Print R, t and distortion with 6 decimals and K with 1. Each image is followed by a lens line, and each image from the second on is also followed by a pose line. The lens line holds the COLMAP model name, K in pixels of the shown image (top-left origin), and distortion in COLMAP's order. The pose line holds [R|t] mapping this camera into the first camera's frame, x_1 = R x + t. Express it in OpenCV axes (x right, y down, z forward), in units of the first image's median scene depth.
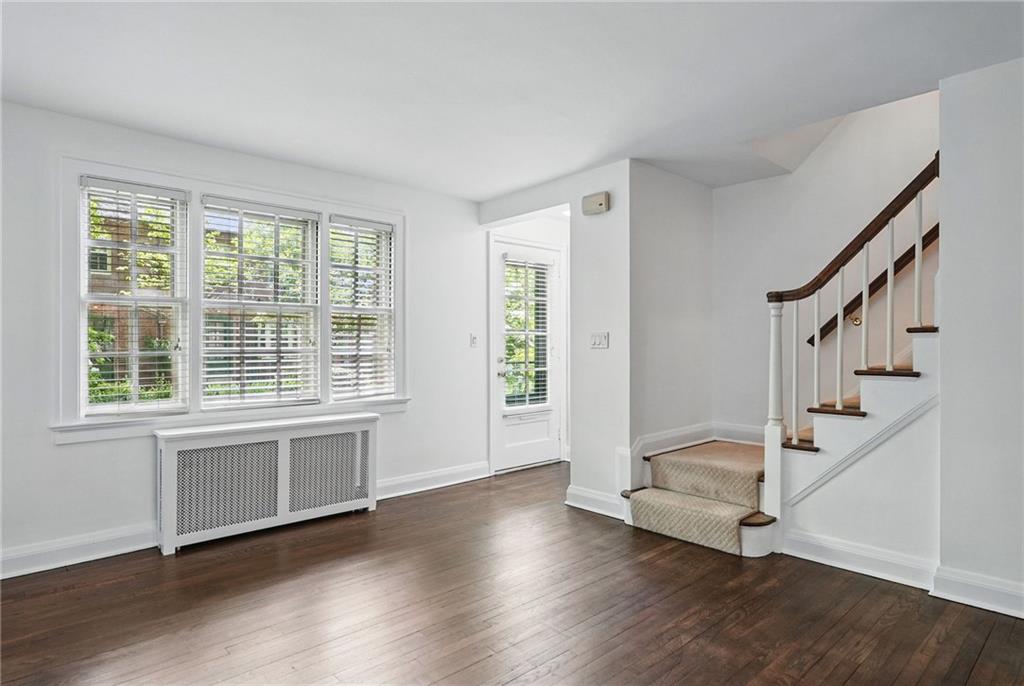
lens RADIAL K [[583.1, 0, 514.5], [0, 583.1, 337.2], [0, 0, 1]] dist [0.004077, 0.001462]
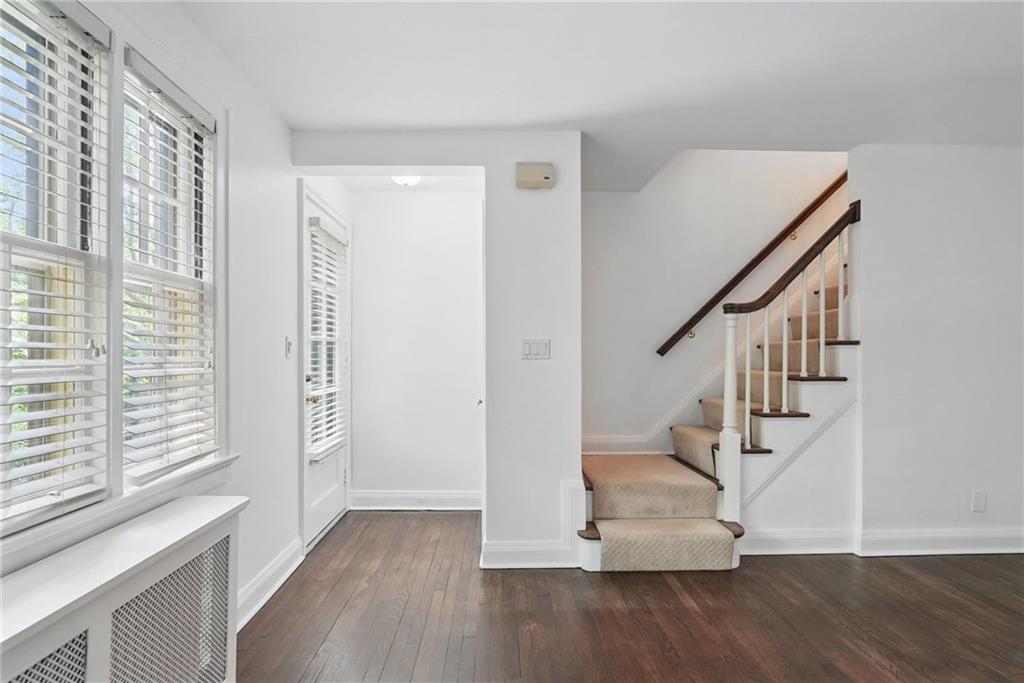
lens RADIAL K [[546.4, 0, 515.4], [0, 546.4, 350.4], [0, 0, 1]] dist [-0.001306, 0.004015]
pose [[0.649844, 0.009553, 0.760007, -0.529714], [-0.009550, 0.999945, -0.004403, 0.012956], [-0.760007, -0.004397, 0.649900, 0.653765]]
